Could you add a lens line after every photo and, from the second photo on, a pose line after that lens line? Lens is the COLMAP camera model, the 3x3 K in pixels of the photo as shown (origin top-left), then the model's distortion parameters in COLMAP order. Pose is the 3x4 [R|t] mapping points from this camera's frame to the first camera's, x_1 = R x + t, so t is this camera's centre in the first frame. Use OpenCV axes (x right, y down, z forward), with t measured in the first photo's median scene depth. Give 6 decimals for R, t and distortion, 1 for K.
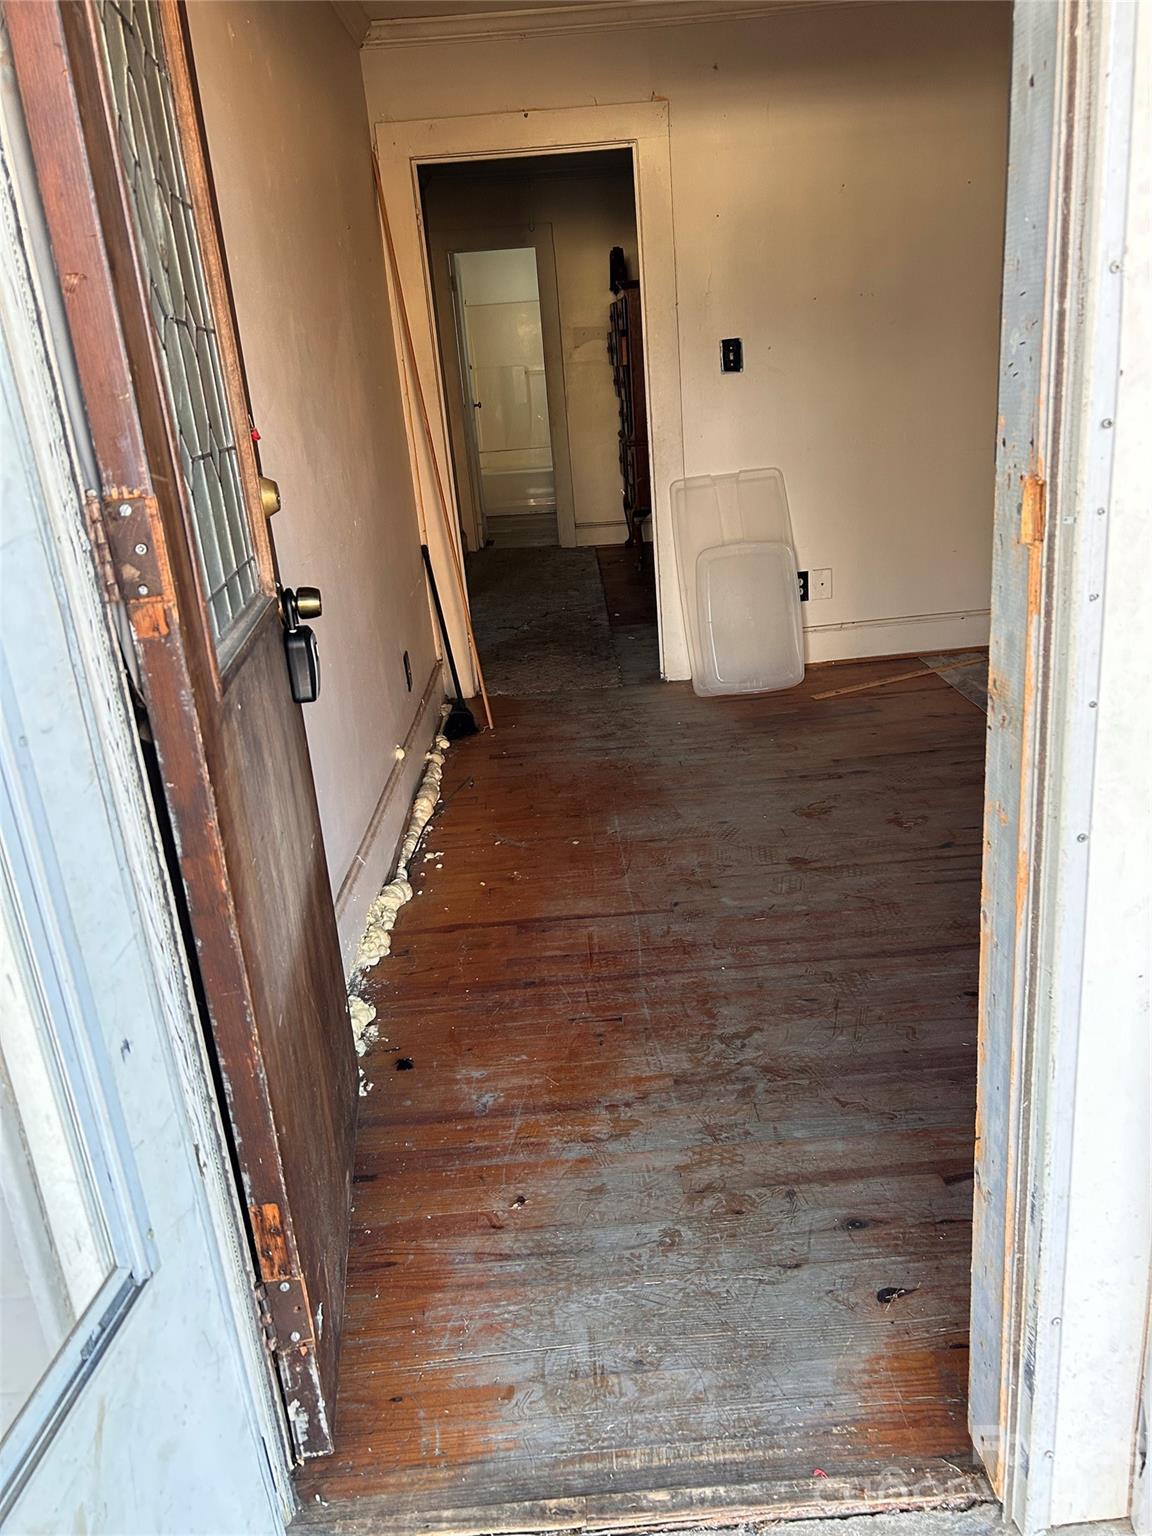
lens RADIAL K [[1155.6, 0, 576.0], [0, 1155.6, 768.0], [0, 0, 1]] dist [0.114989, -0.184146]
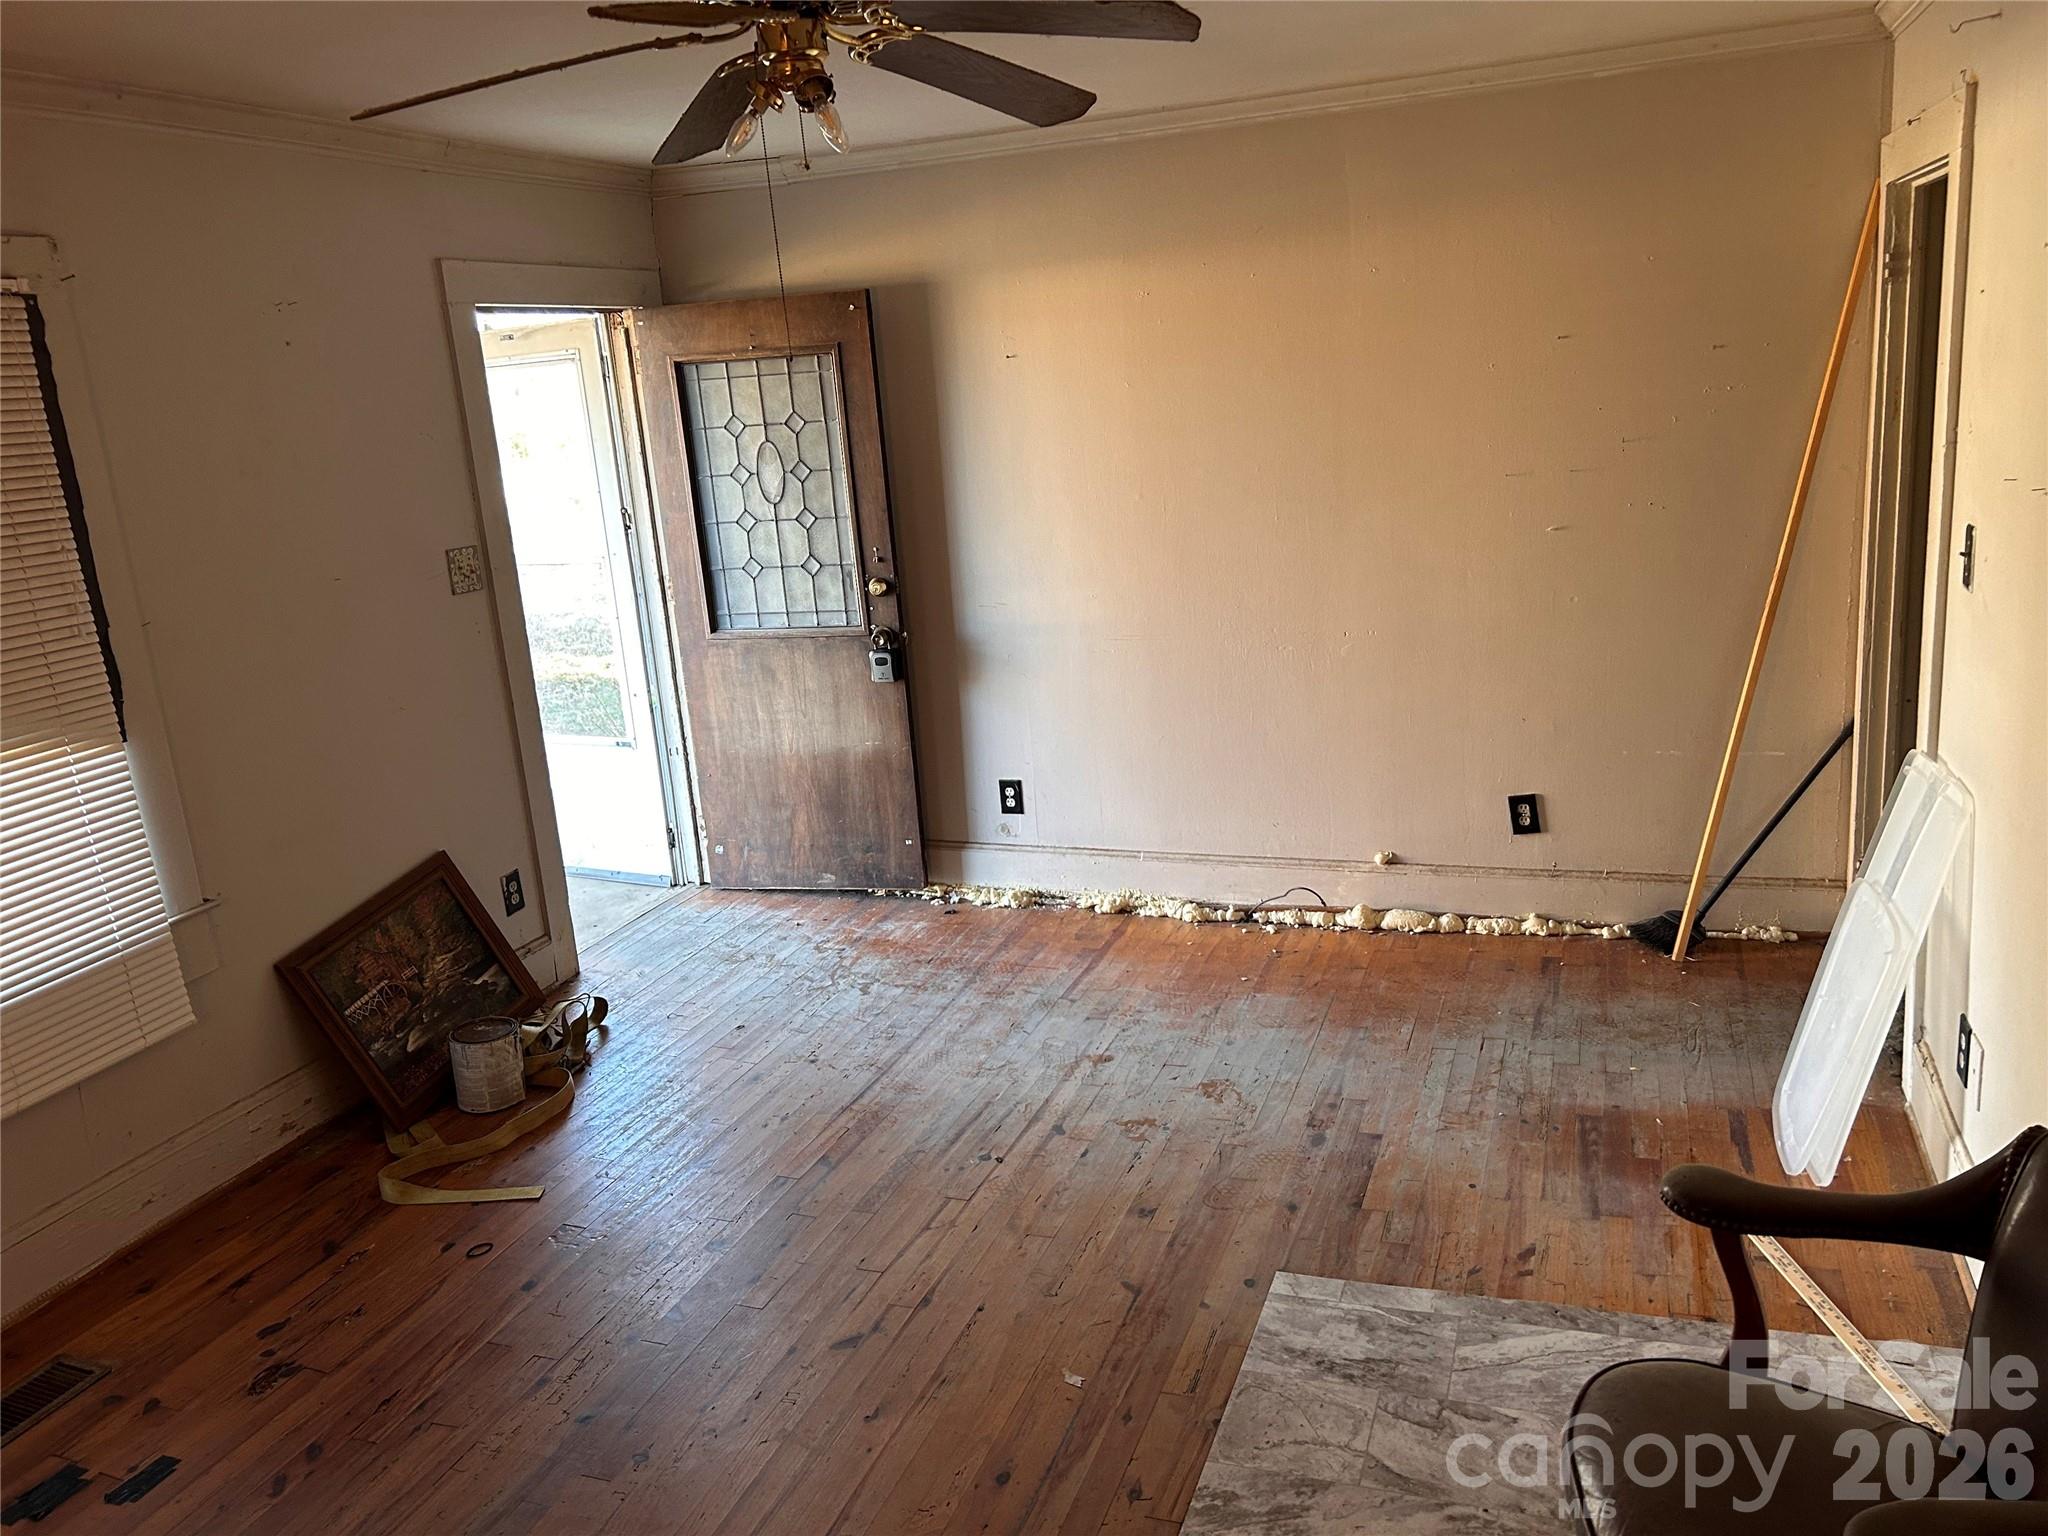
lens RADIAL K [[1540.7, 0, 1031.1], [0, 1540.7, 786.5], [0, 0, 1]] dist [0.114989, -0.184146]
pose [[-0.364171, 0.346369, -0.864527, 1.156779], [-0.195503, 0.879156, 0.434583, -0.623823], [0.910581, 0.327281, -0.252447, 1.086670]]
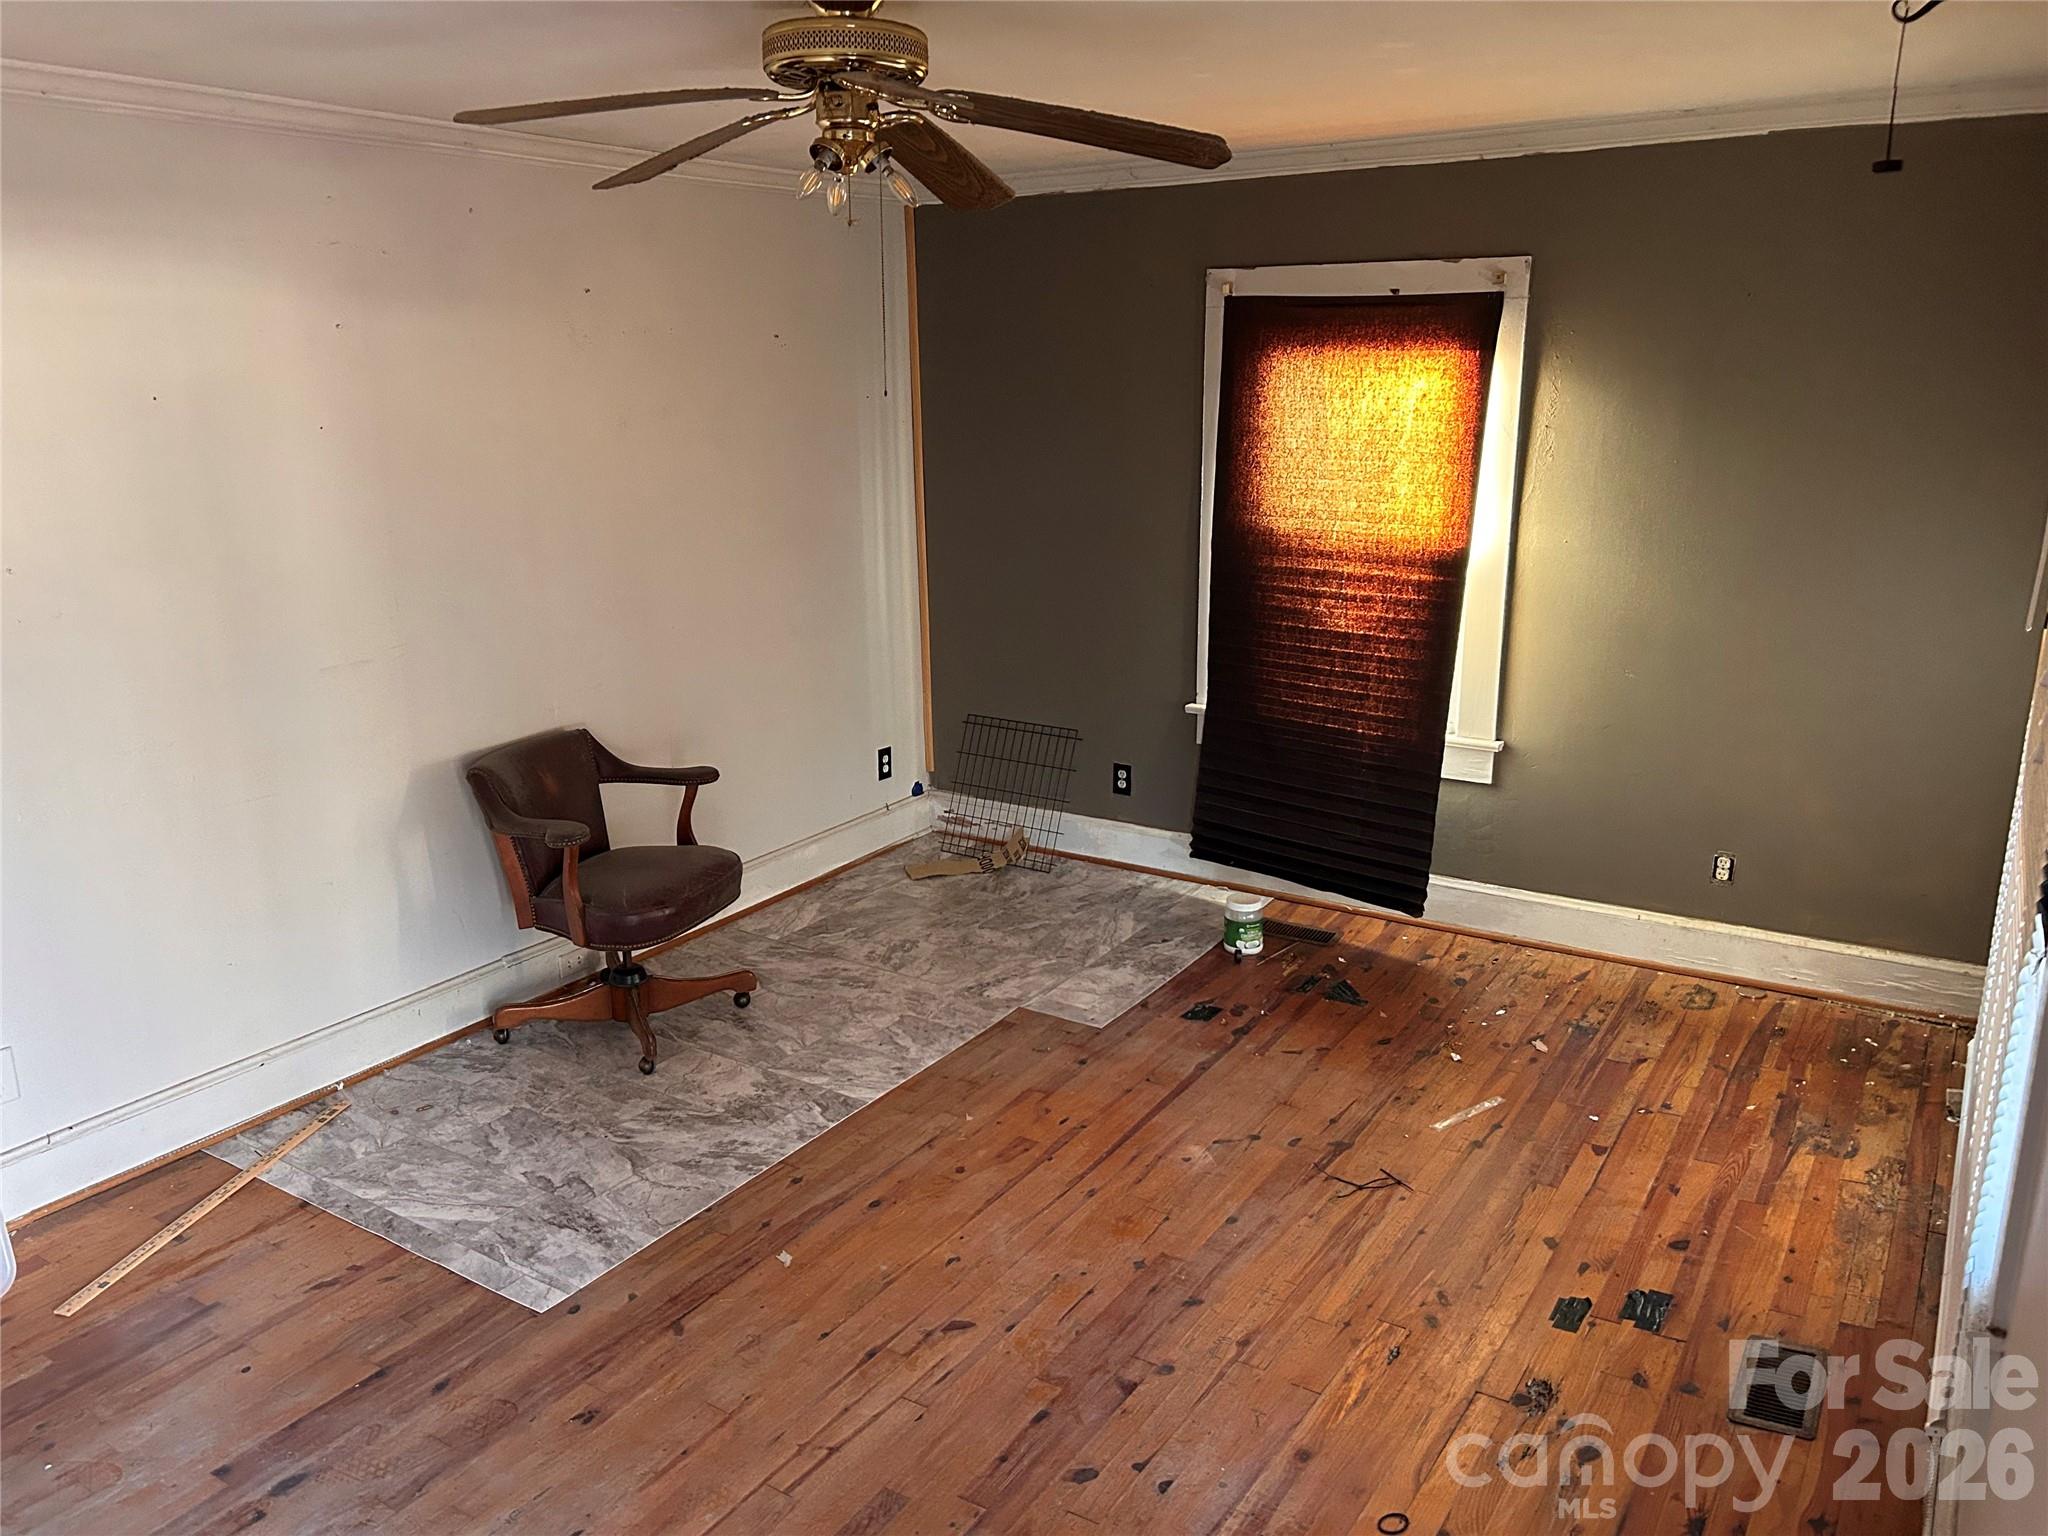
lens RADIAL K [[1529.5, 0, 1024.0], [0, 1529.5, 768.0], [0, 0, 1]] dist [0.159493, -0.417005]
pose [[0.563414, -0.123038, 0.816961, -0.124965], [0.225228, 0.974268, -0.008599, -0.256510], [-0.794882, 0.188847, 0.576628, 0.263033]]
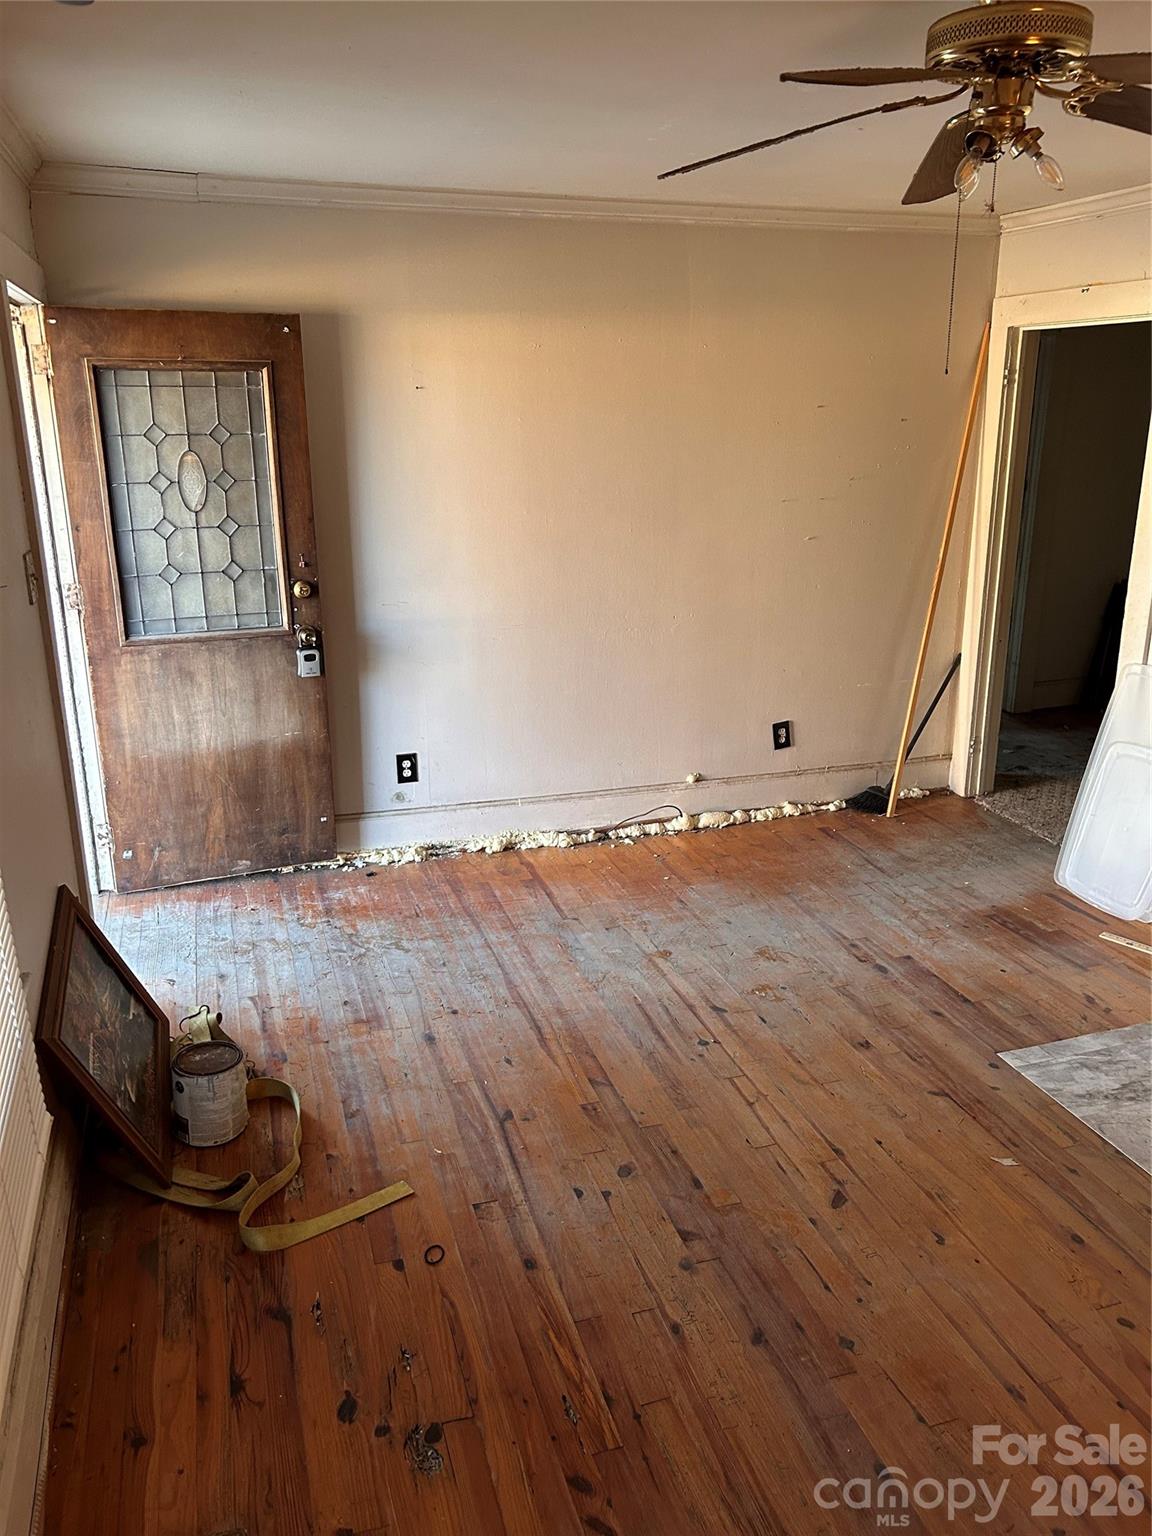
lens RADIAL K [[1155.6, 0, 576.0], [0, 1155.6, 768.0], [0, 0, 1]] dist [0.114989, -0.184146]
pose [[0.275962, 0.365475, -0.888973, 1.097658], [-0.325214, 0.905841, 0.271454, -0.375308], [0.904478, 0.214195, 0.368835, 0.364044]]
